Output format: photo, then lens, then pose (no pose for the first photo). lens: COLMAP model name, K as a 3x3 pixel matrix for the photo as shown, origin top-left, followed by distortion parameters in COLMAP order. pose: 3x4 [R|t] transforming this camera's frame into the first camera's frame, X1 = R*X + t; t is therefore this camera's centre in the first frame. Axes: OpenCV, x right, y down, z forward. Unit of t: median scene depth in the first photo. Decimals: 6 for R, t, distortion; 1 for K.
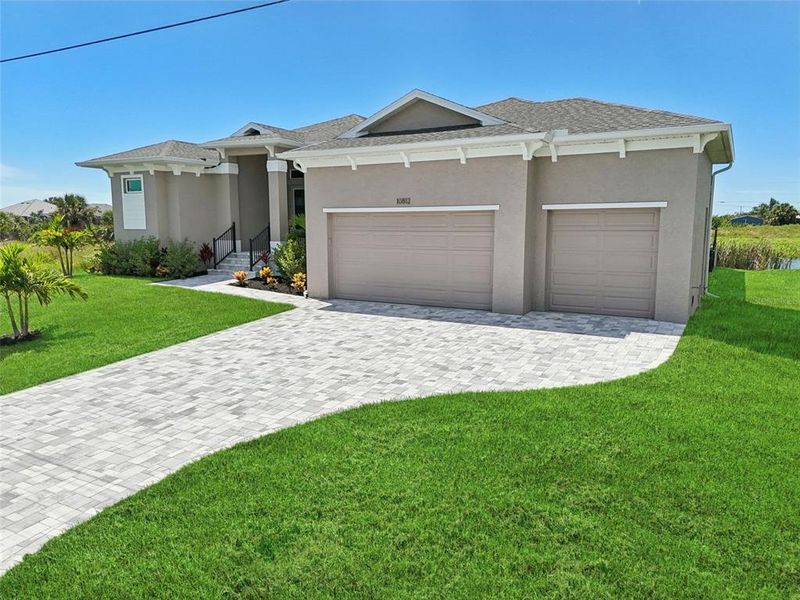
lens RADIAL K [[576.3, 0, 403.0], [0, 576.3, 300.9], [0, 0, 1]] dist [0.055909, -0.014746]
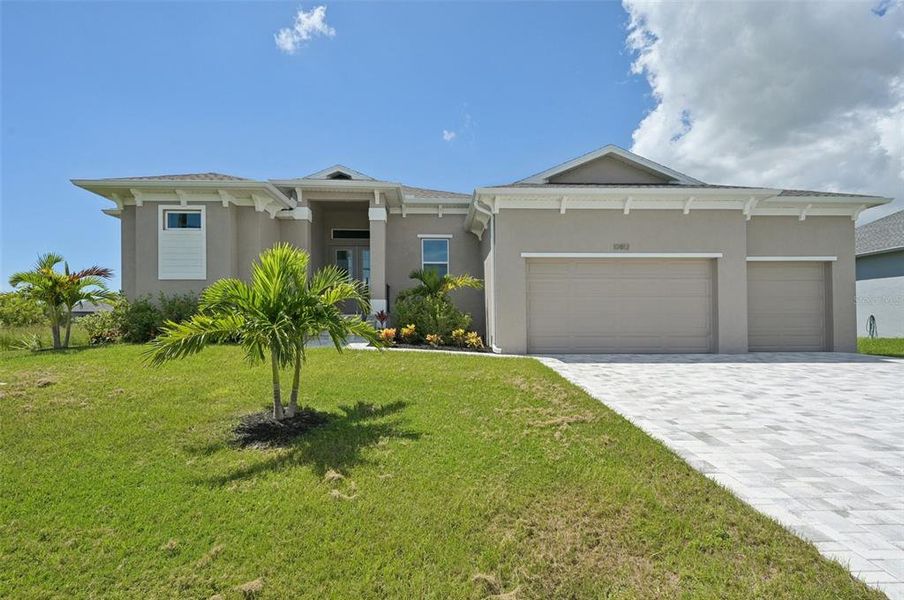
lens RADIAL K [[471.3, 0, 449.2], [0, 471.3, 322.6], [0, 0, 1]] dist [0.006833, 0.001583]
pose [[0.855669, 0.002276, 0.517519, -0.660295], [0.070582, 0.990133, -0.121055, 0.031434], [-0.512688, 0.140110, 0.847066, 0.480419]]
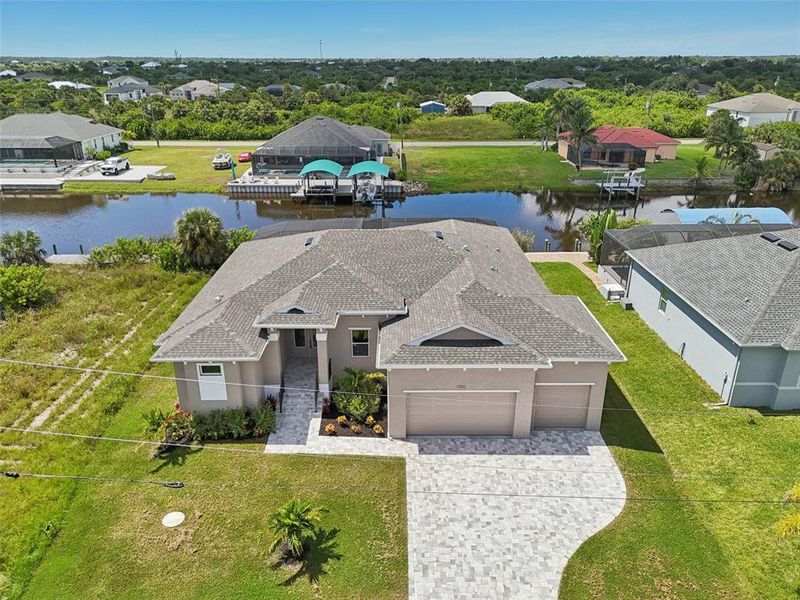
lens RADIAL K [[576.3, 0, 394.5], [0, 576.3, 295.1], [0, 0, 1]] dist [0.055909, -0.014746]
pose [[0.872367, -0.185581, 0.452255, -0.893197], [0.072306, 0.963948, 0.256080, -0.886006], [-0.483474, -0.190695, 0.854335, -0.324050]]
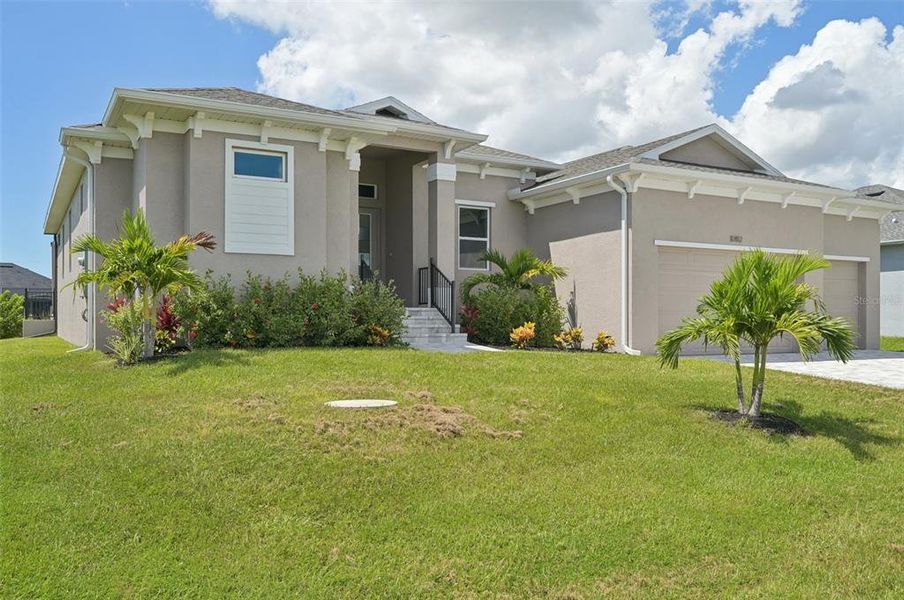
lens RADIAL K [[805.3, 0, 457.8], [0, 805.3, 305.5], [0, 0, 1]] dist [-0.006609, -0.003523]
pose [[0.510192, 0.022555, 0.859765, -1.297612], [0.116975, 0.988547, -0.095347, 0.000661], [-0.852069, 0.149216, 0.501710, 0.743967]]
